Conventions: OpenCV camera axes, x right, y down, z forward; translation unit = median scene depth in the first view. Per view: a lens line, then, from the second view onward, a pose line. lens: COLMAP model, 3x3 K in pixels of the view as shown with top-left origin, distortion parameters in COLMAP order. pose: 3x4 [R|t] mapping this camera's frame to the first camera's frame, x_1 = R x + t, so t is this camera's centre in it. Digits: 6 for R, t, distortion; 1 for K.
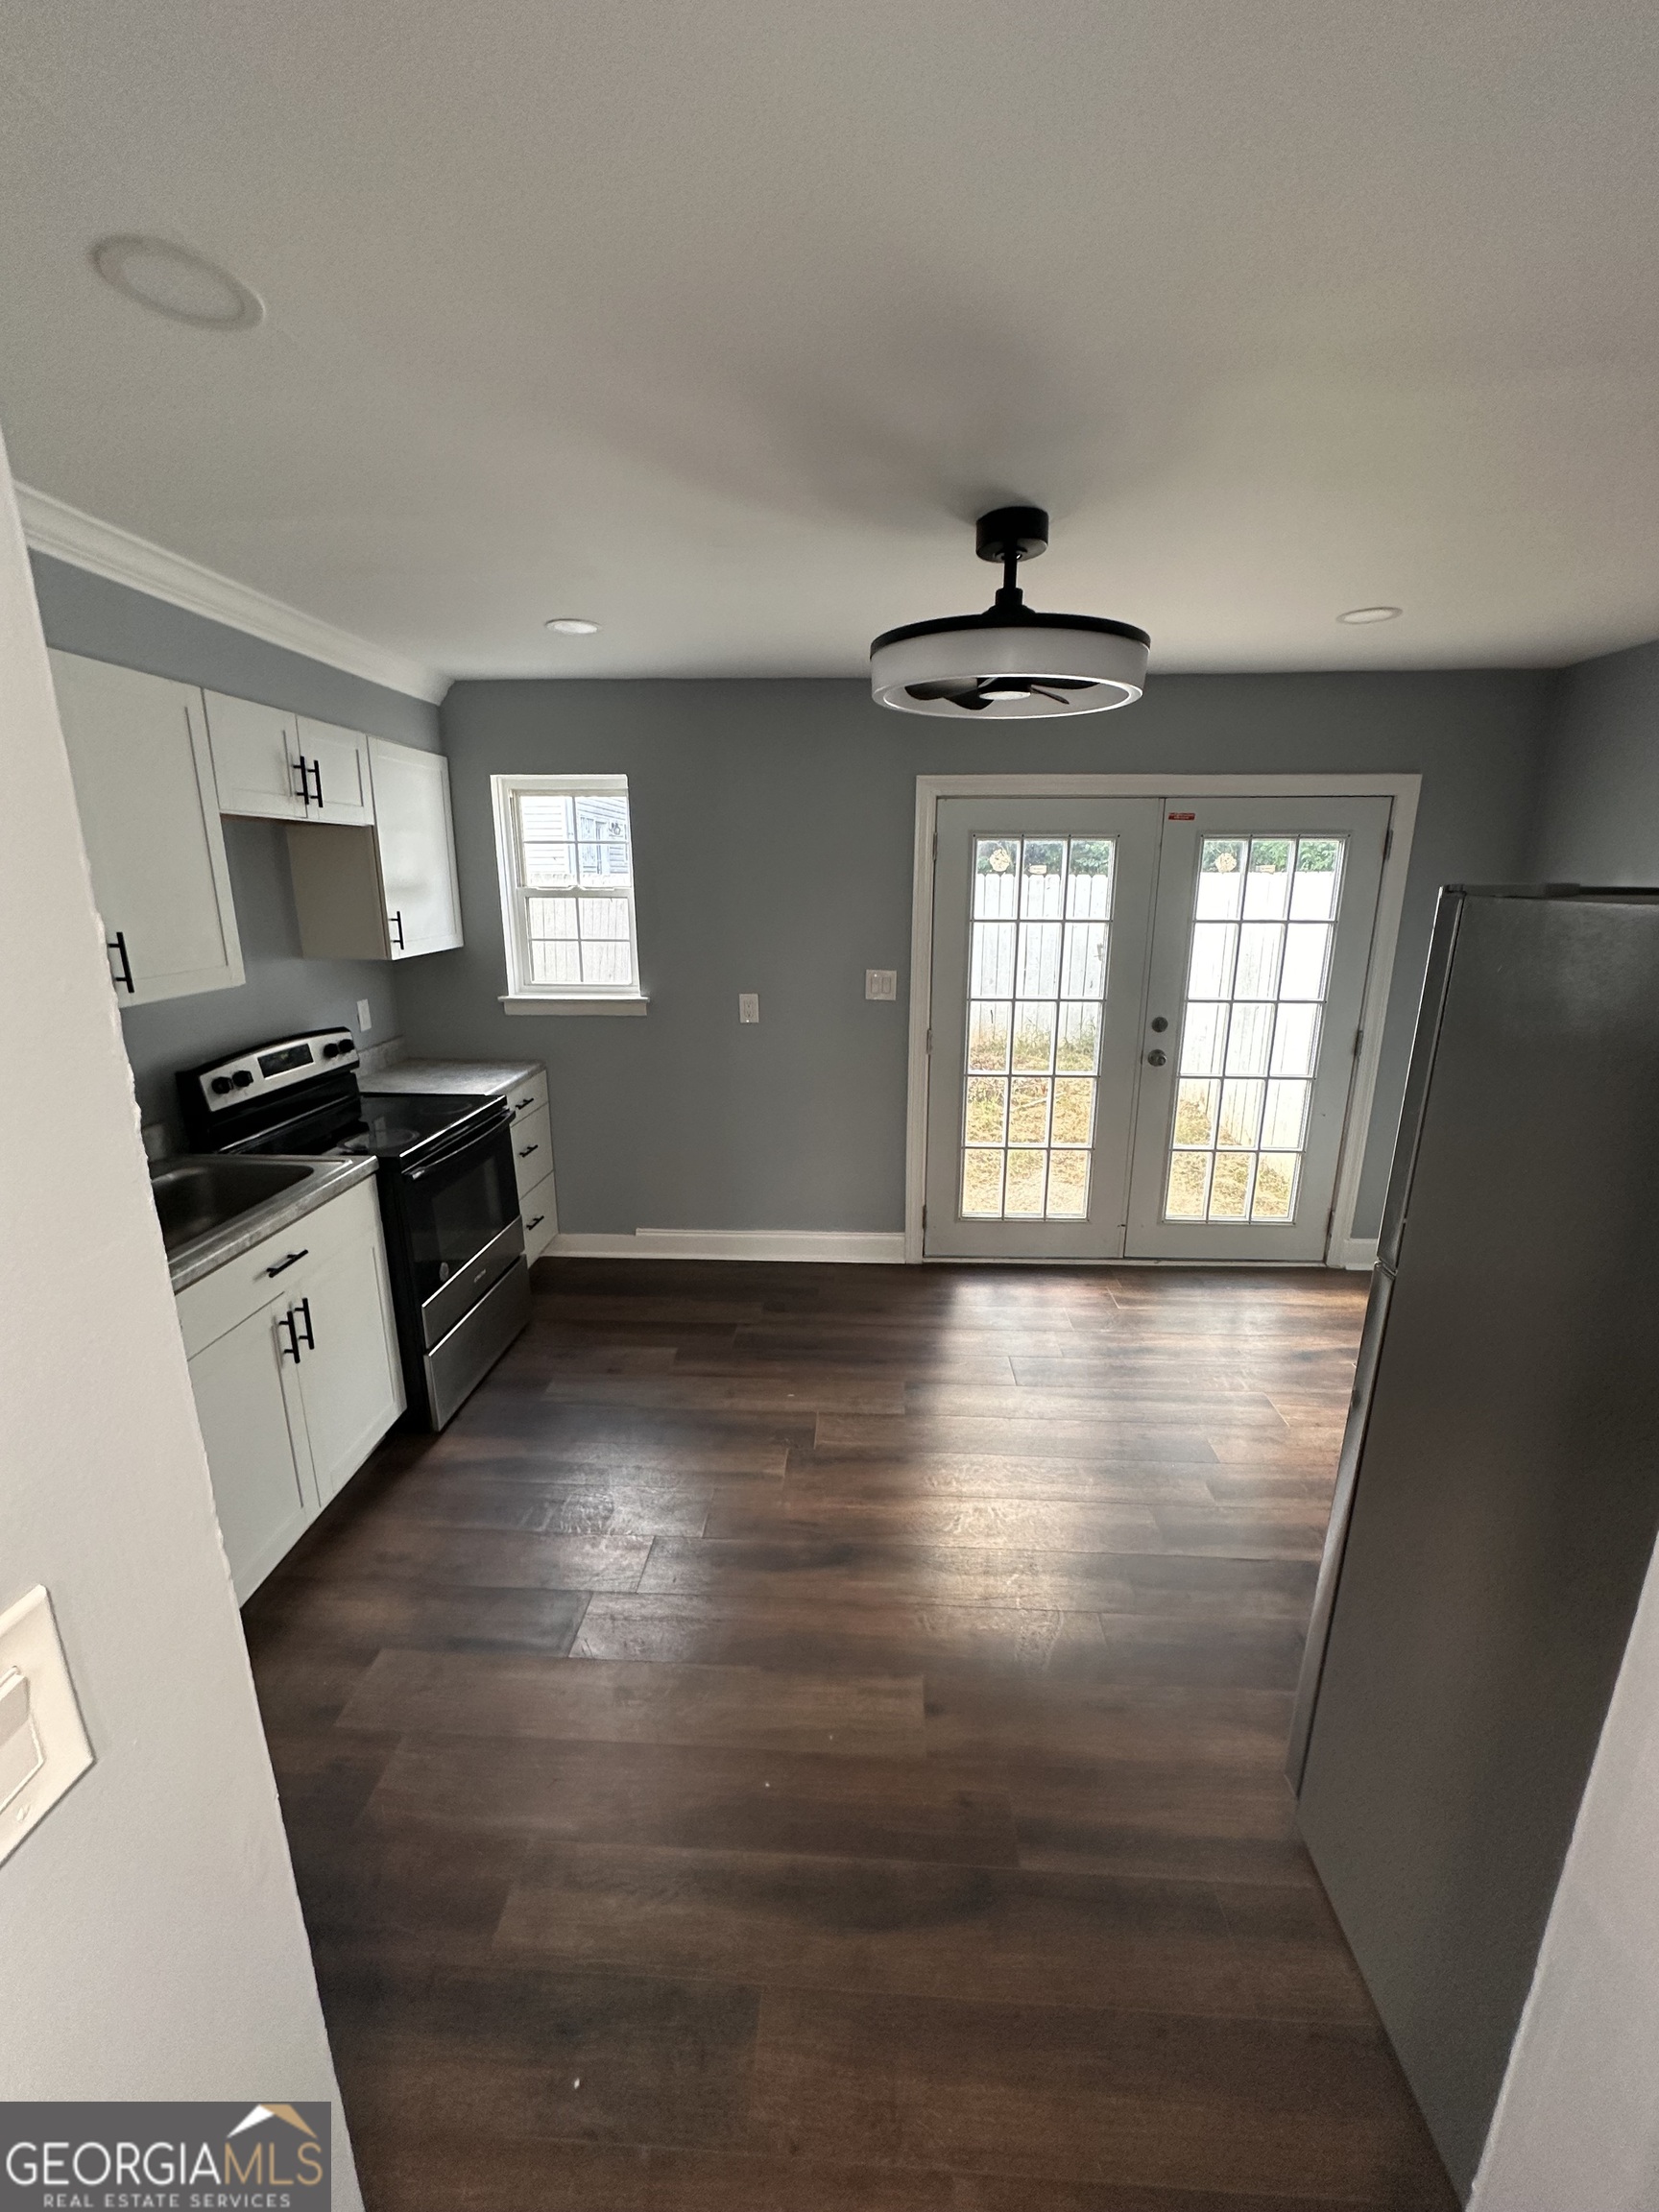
lens RADIAL K [[892.4, 0, 835.1], [0, 892.4, 1100.8], [0, 0, 1]] dist [-0.008520, -0.000163]
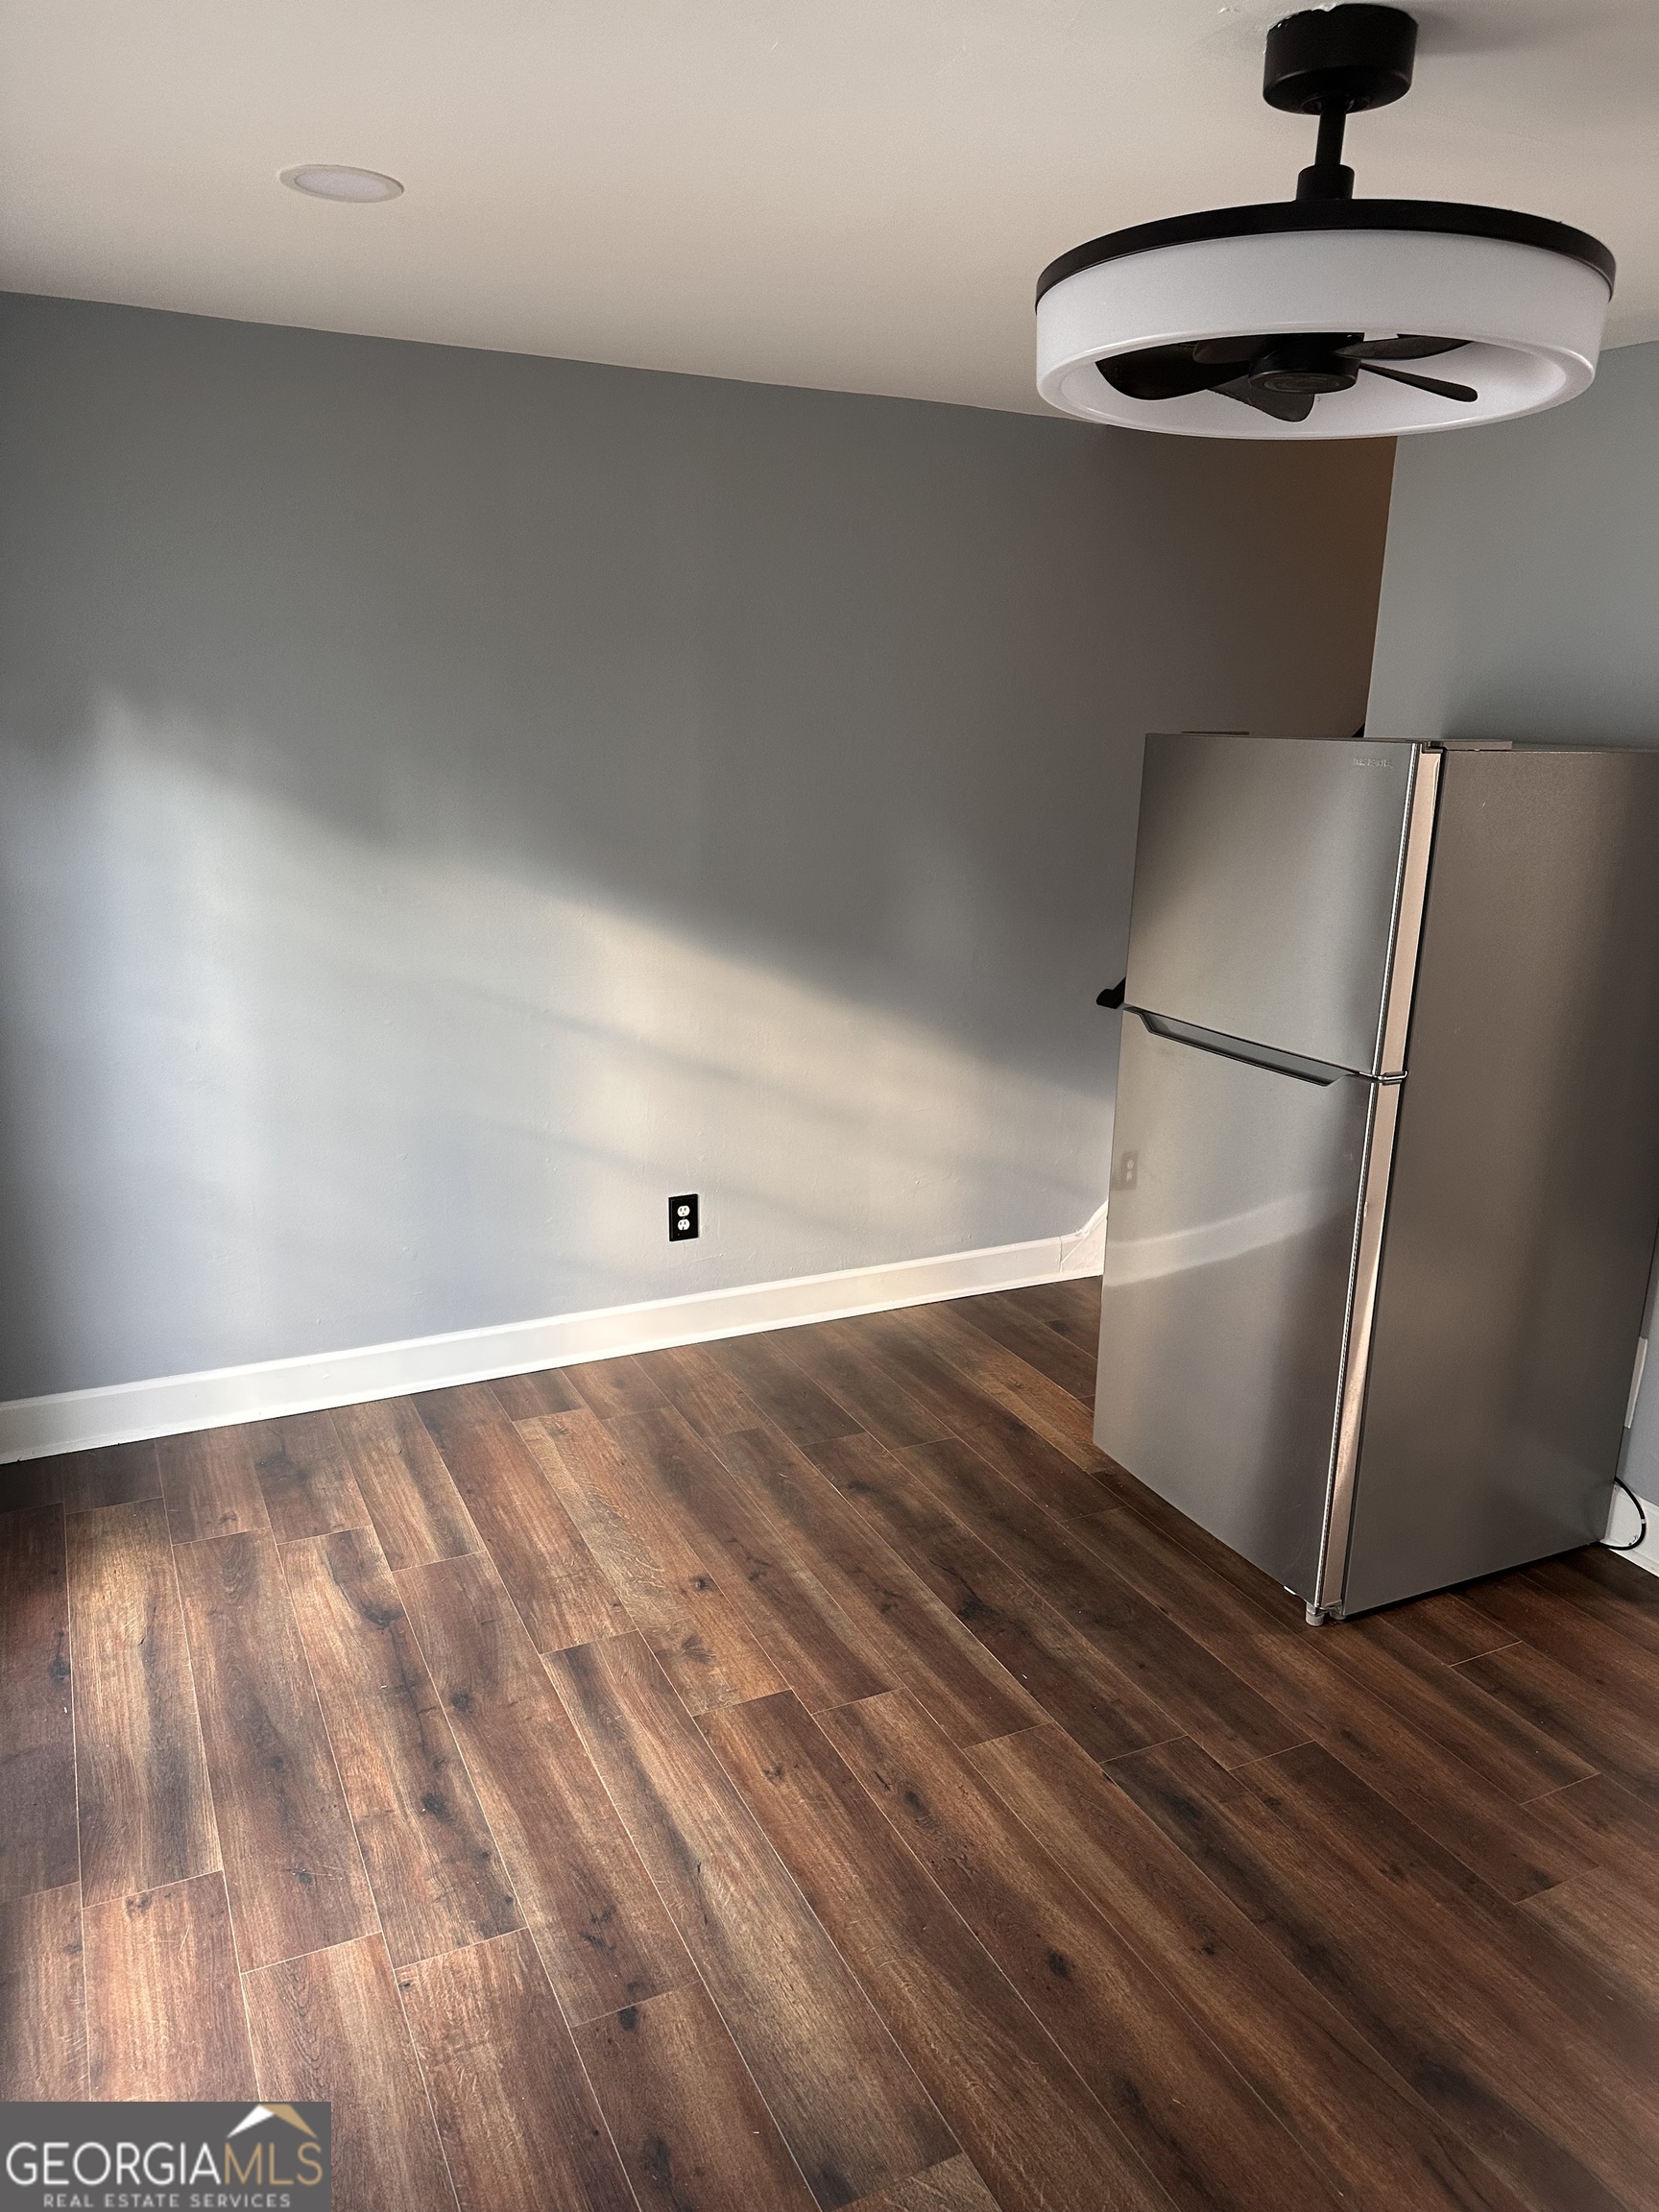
lens RADIAL K [[1543.4, 0, 829.5], [0, 1543.4, 1106.0], [0, 0, 1]] dist [-0.018563, 0.000571]
pose [[-0.476674, -0.243030, 0.844818, -0.279100], [0.191540, 0.909223, 0.369630, -0.254087], [-0.857959, 0.338009, -0.386853, 0.942497]]
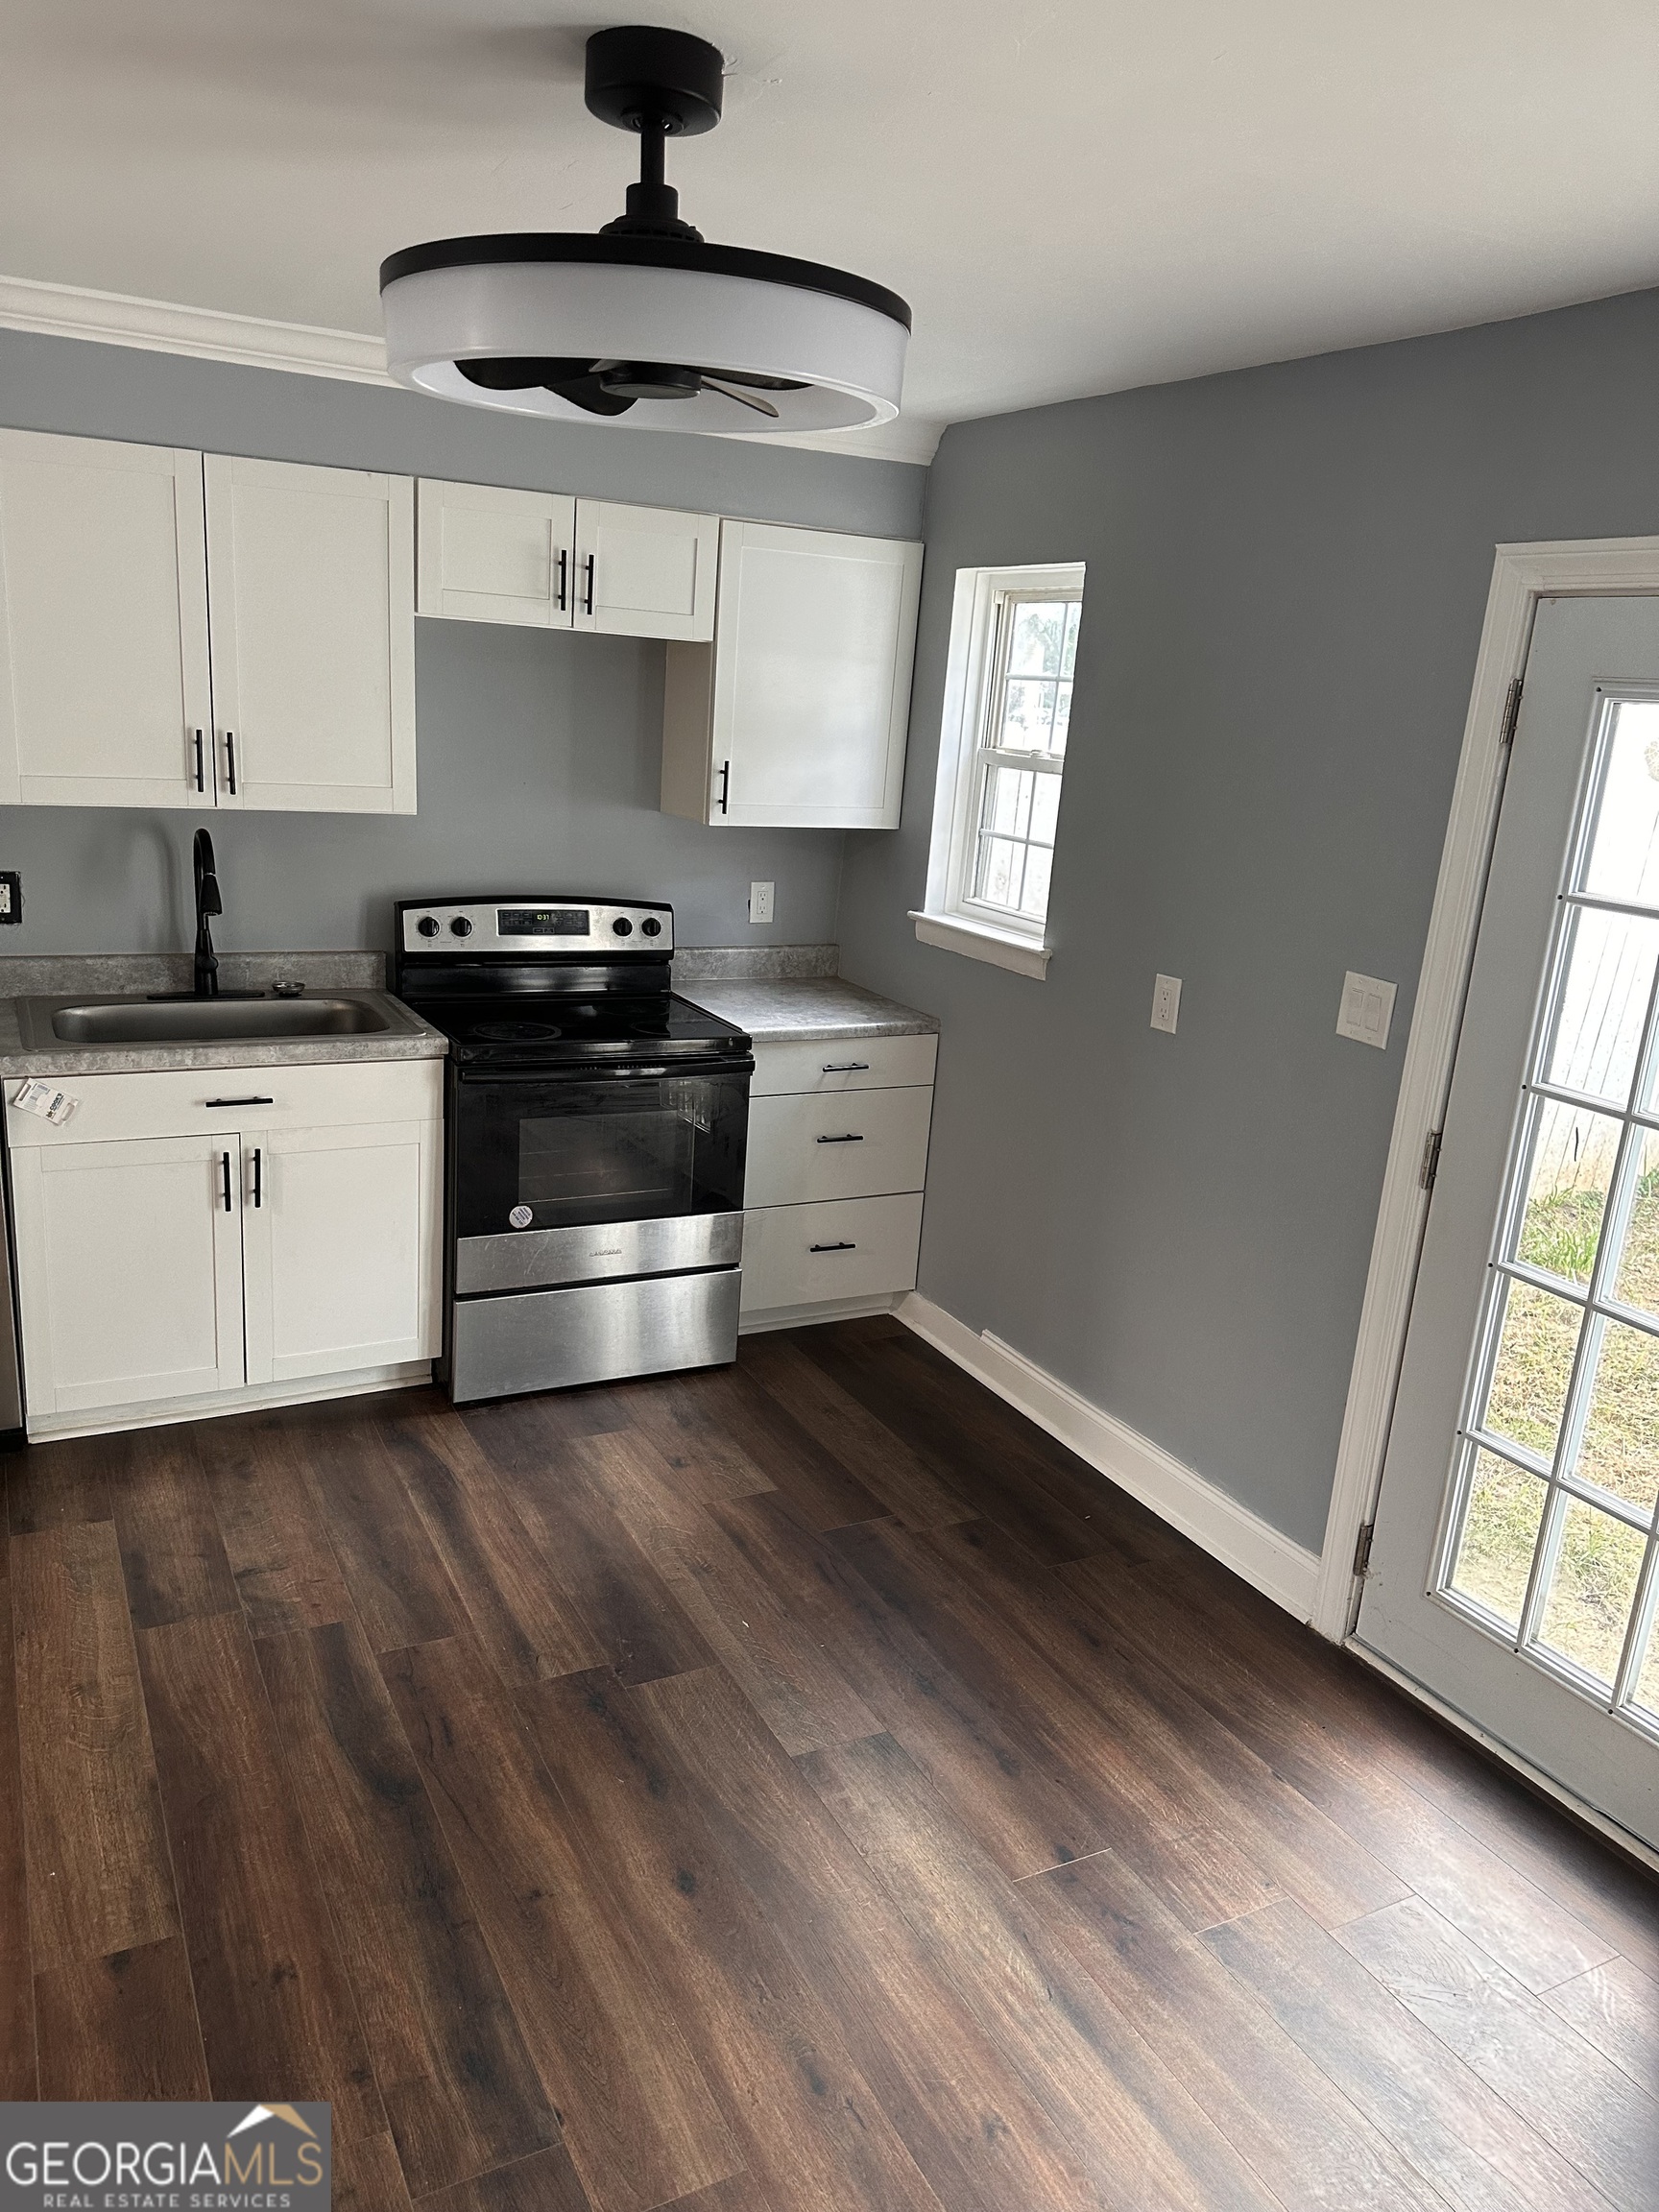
lens RADIAL K [[1564.0, 0, 816.8], [0, 1564.0, 1111.2], [0, 0, 1]] dist [0.175683, -0.323447]
pose [[0.498608, 0.259267, -0.827146, 0.629128], [-0.279624, 0.951318, 0.129629, -0.113691], [0.820488, 0.166656, 0.546832, 0.353332]]
